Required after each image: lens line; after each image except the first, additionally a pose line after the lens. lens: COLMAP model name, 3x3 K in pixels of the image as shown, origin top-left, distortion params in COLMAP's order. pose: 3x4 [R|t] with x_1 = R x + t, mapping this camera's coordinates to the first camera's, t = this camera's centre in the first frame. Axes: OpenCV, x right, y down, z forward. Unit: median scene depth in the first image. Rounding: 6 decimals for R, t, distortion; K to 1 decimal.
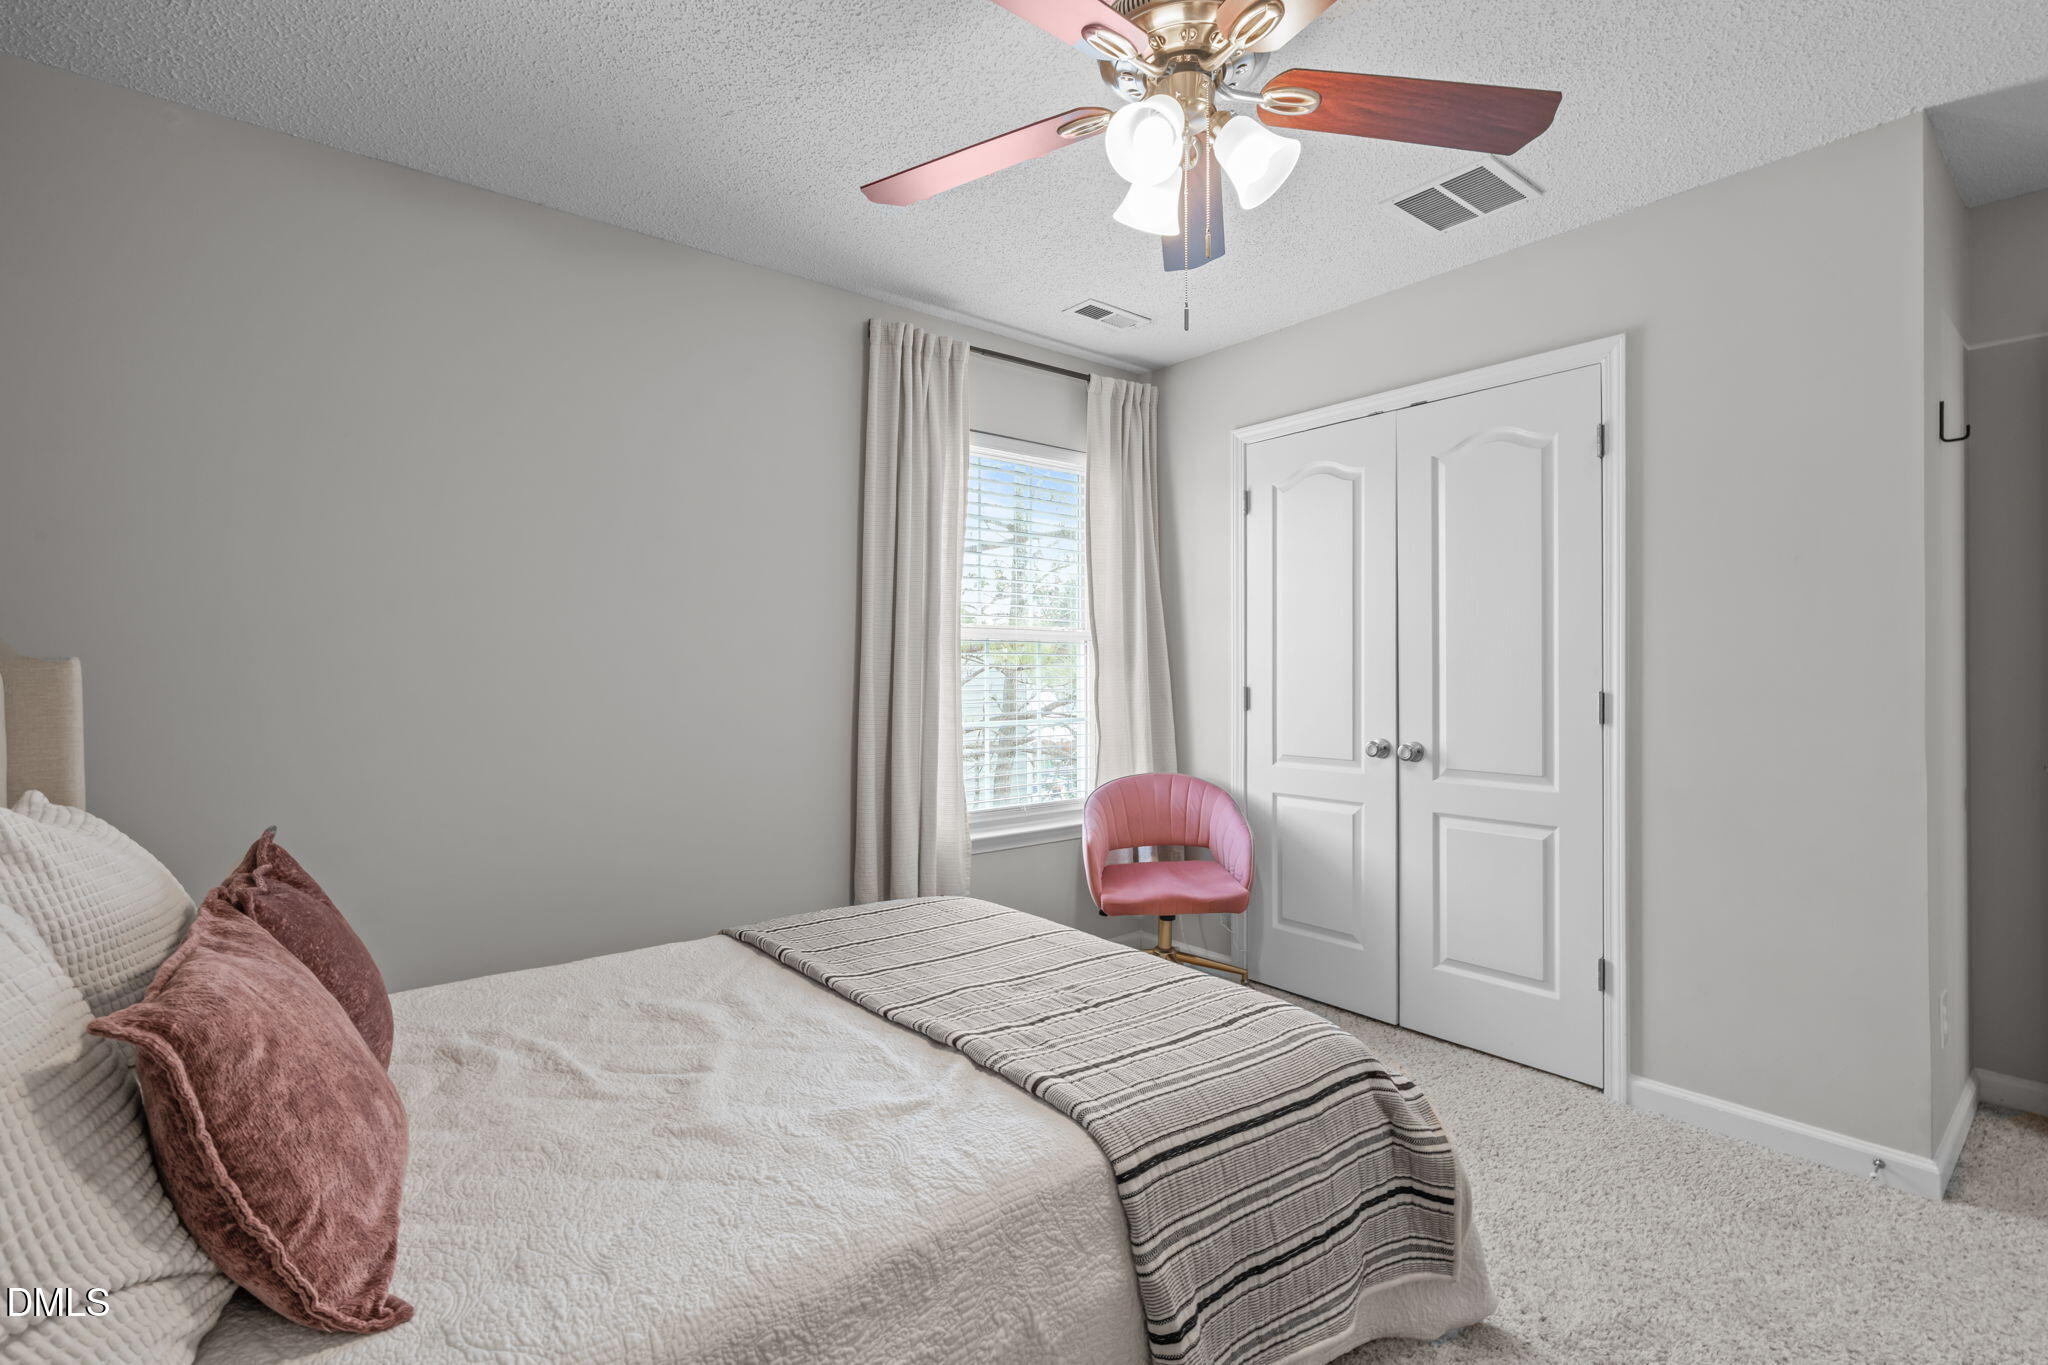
lens RADIAL K [[943.9, 0, 1024.0], [0, 943.9, 682.5], [0, 0, 1]] dist [-0.002822, 0.000887]
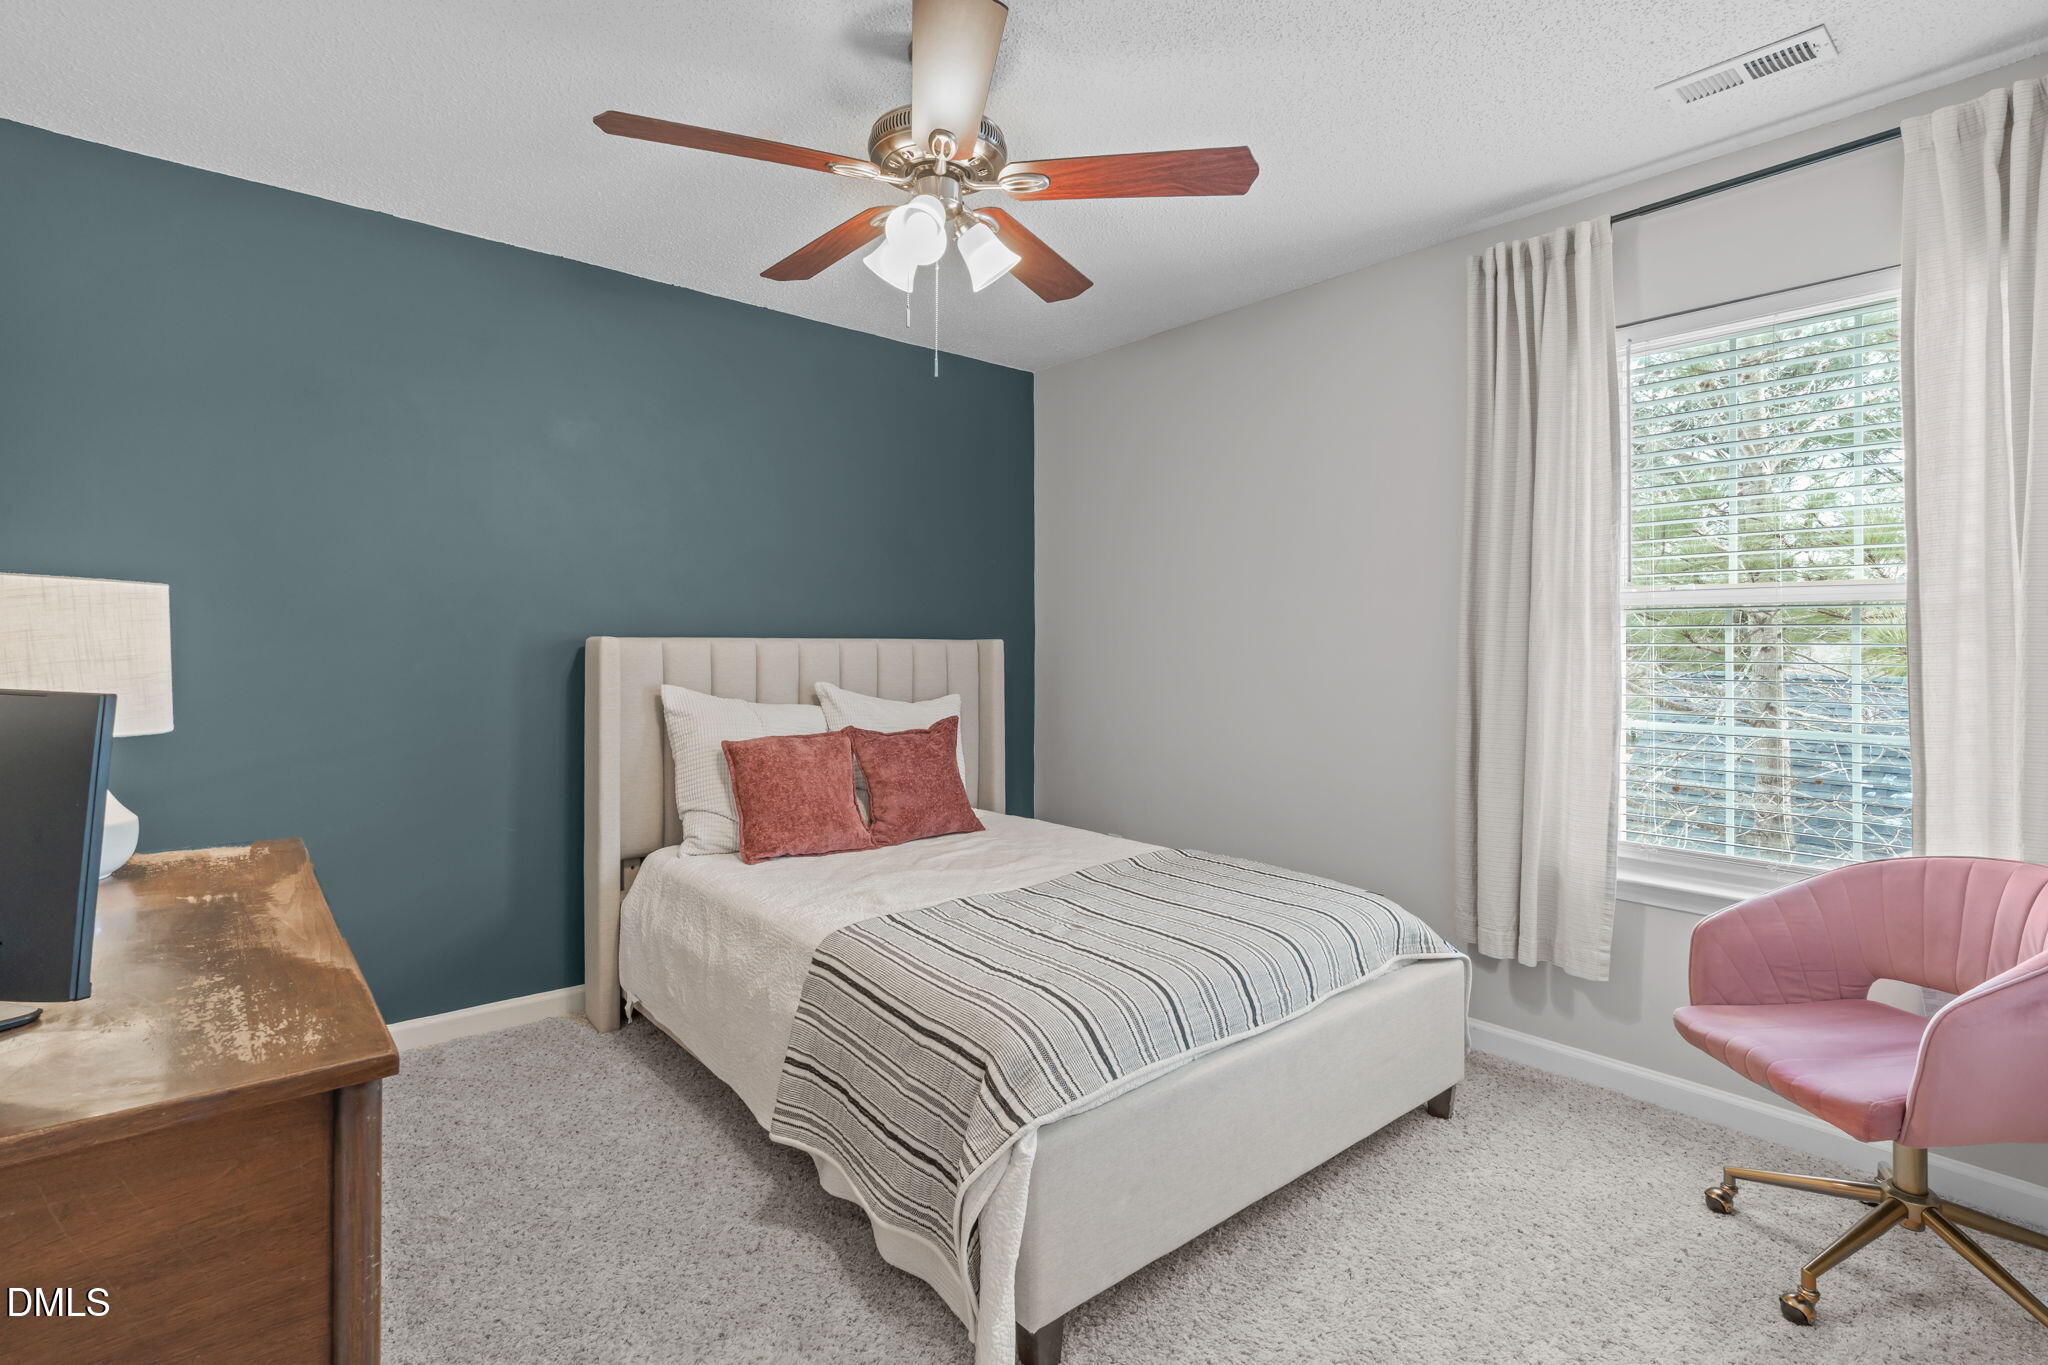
lens RADIAL K [[943.9, 0, 1024.0], [0, 943.9, 682.5], [0, 0, 1]] dist [-0.002822, 0.000887]
pose [[0.036754, 0.031479, -0.998828, 0.691307], [-0.013486, 0.999428, 0.031002, -0.006102], [0.999233, 0.012331, 0.037158, 0.519450]]
